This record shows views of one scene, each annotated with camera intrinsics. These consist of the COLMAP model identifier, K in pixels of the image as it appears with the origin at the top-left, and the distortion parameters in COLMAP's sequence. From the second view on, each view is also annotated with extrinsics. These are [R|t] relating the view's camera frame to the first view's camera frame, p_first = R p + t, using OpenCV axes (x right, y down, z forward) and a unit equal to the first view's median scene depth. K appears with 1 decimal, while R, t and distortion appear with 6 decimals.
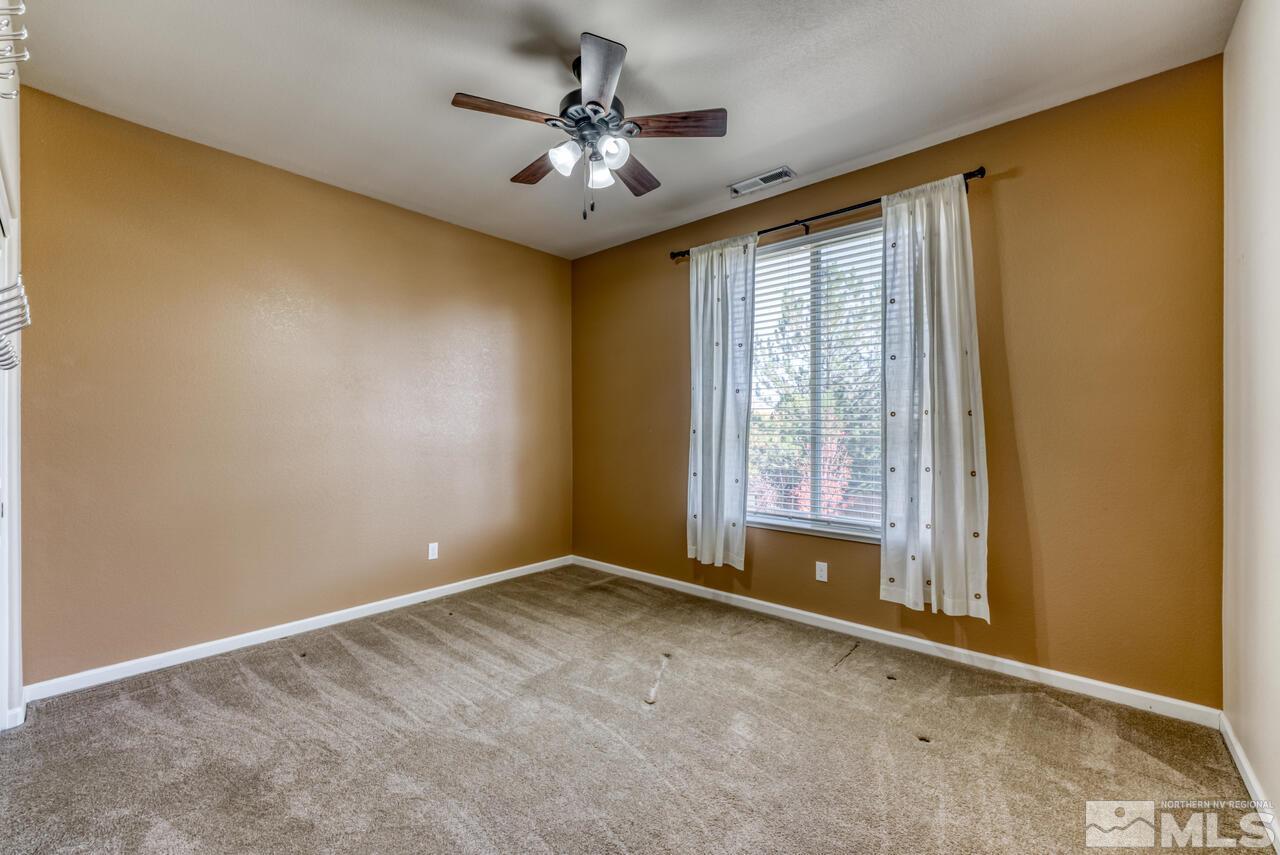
lens RADIAL K [[513.0, 0, 637.0], [0, 513.0, 428.3], [0, 0, 1]] dist [-0.010911, -0.000048]
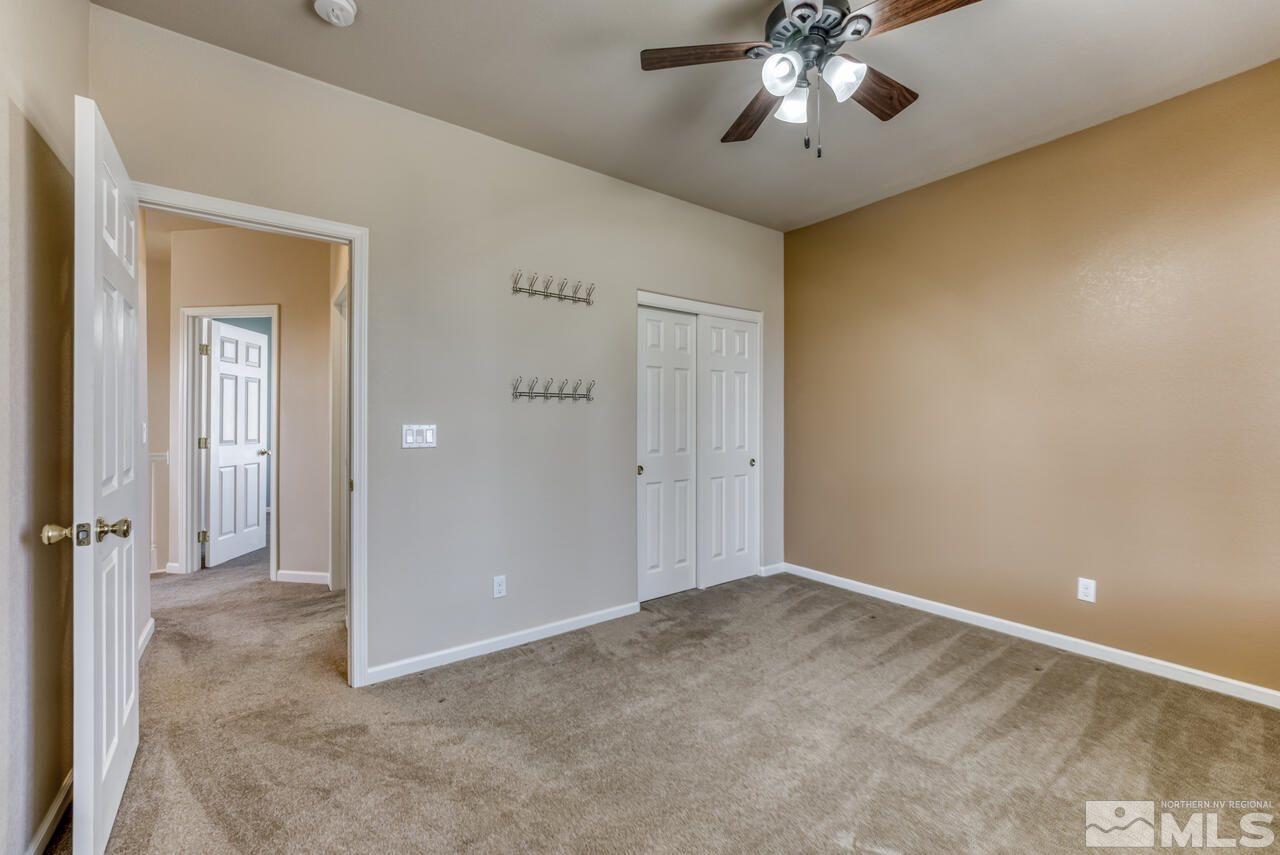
lens RADIAL K [[524.2, 0, 634.0], [0, 524.2, 421.1], [0, 0, 1]] dist [-0.007888, 0.000575]
pose [[-0.205633, -0.000074, -0.978629, 3.147446], [-0.000912, 1.000000, 0.000116, 0.057248], [0.978629, 0.000916, -0.205633, 3.827816]]
